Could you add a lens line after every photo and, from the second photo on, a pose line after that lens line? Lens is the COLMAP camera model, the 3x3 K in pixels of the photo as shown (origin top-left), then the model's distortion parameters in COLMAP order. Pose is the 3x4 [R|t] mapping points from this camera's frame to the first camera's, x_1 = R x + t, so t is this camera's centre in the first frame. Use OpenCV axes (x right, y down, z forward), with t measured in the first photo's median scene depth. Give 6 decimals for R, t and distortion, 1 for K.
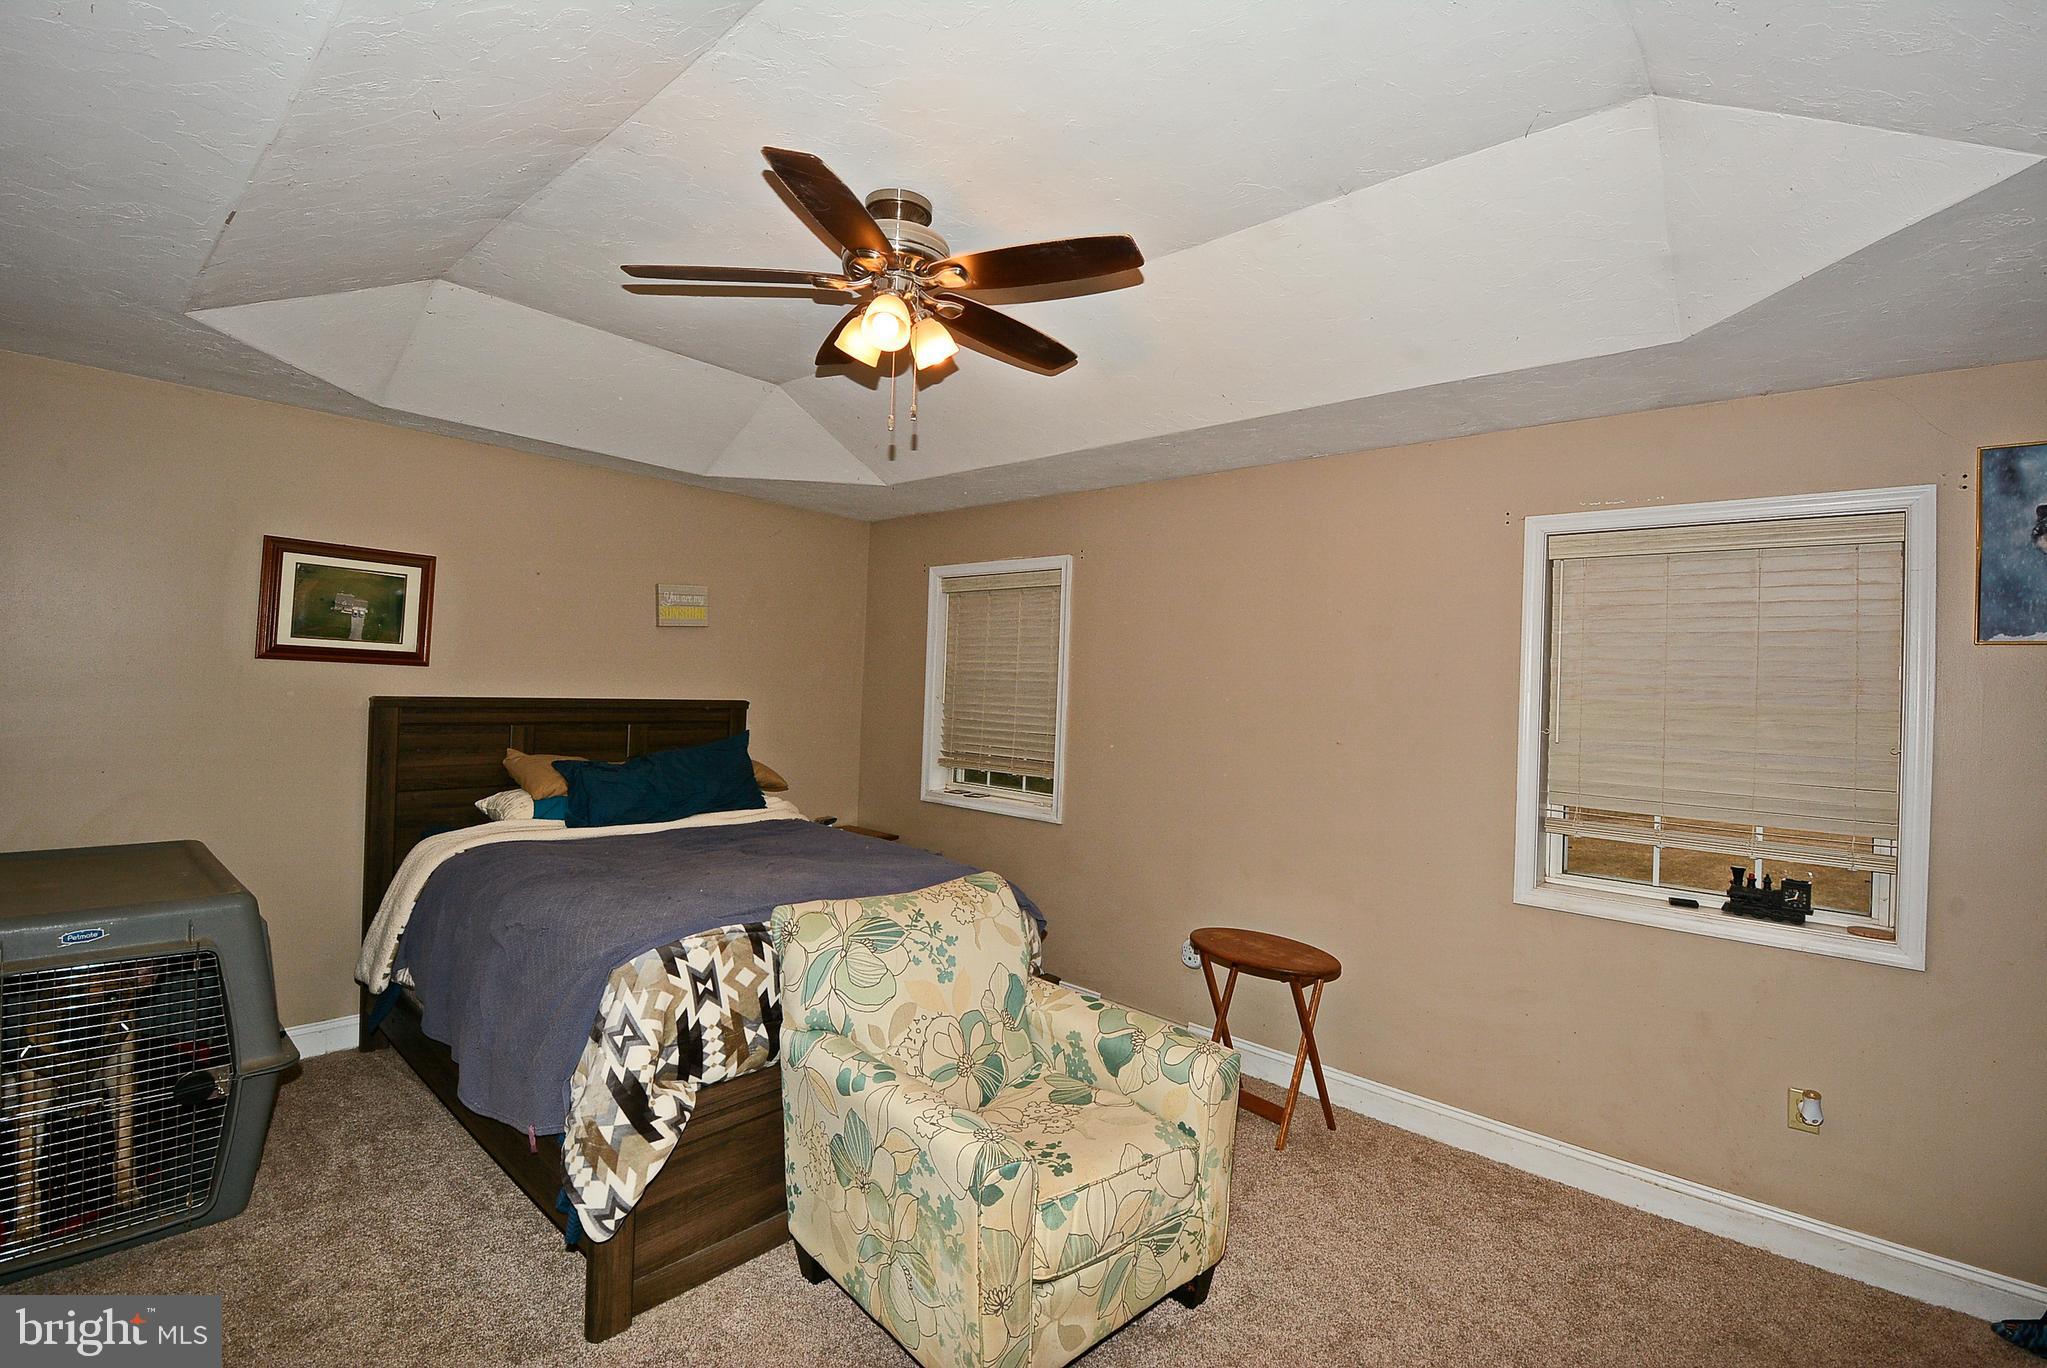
lens RADIAL K [[898.8, 0, 1014.1], [0, 898.8, 691.4], [0, 0, 1]] dist [0.007108, -0.016401]
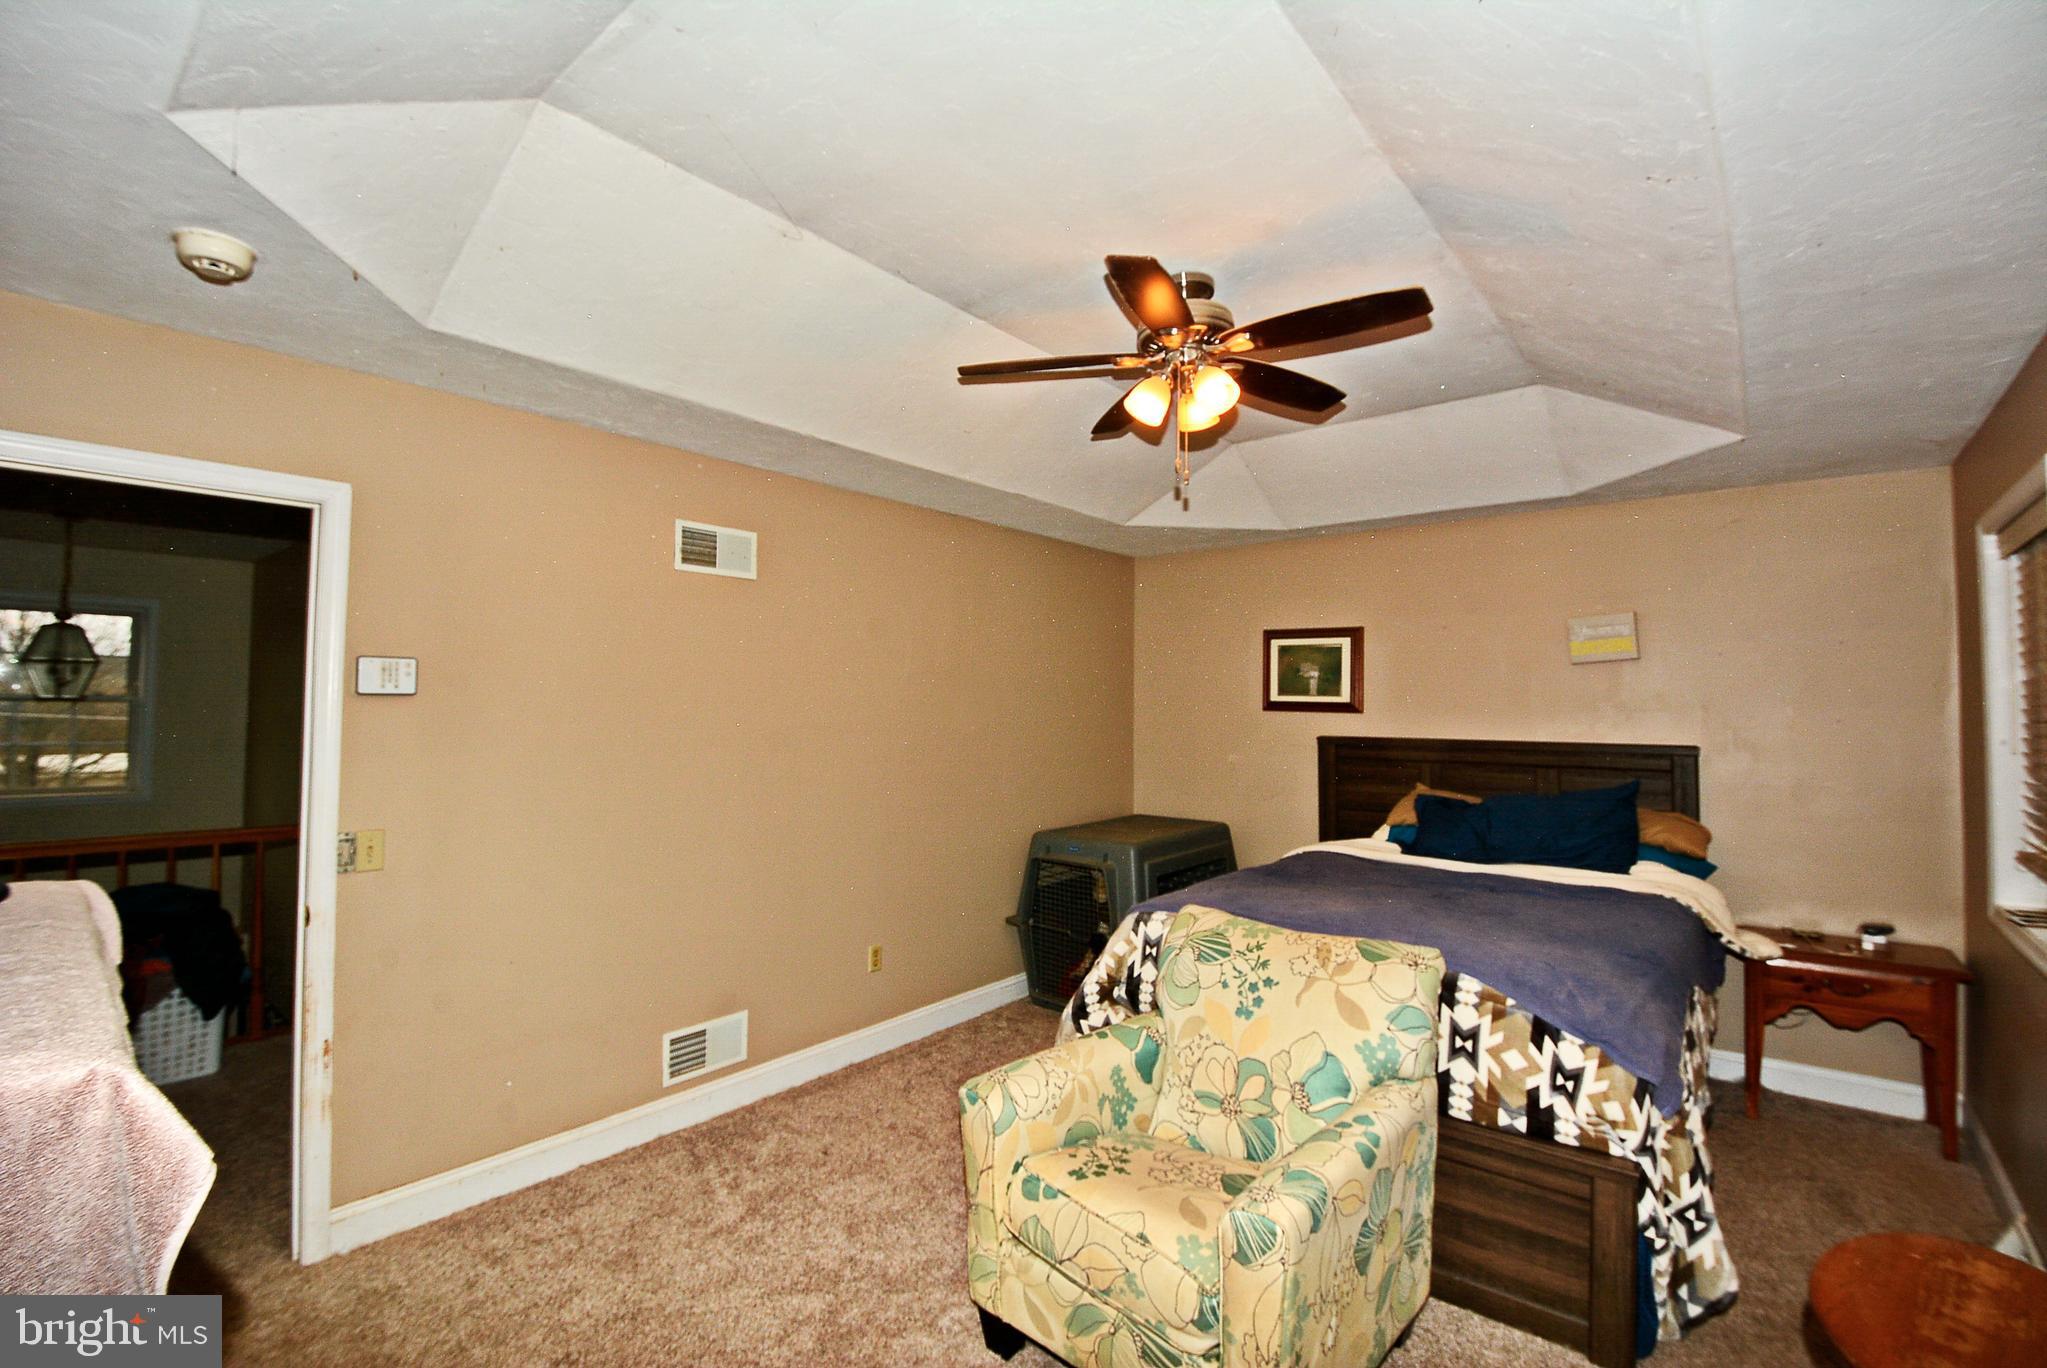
lens RADIAL K [[898.8, 0, 1014.9], [0, 898.8, 672.1], [0, 0, 1]] dist [0.007108, -0.016401]
pose [[0.031456, -0.075461, -0.996652, 0.663938], [-0.017758, 0.996946, -0.076043, 0.021475], [0.999347, 0.020090, 0.030020, 0.522710]]
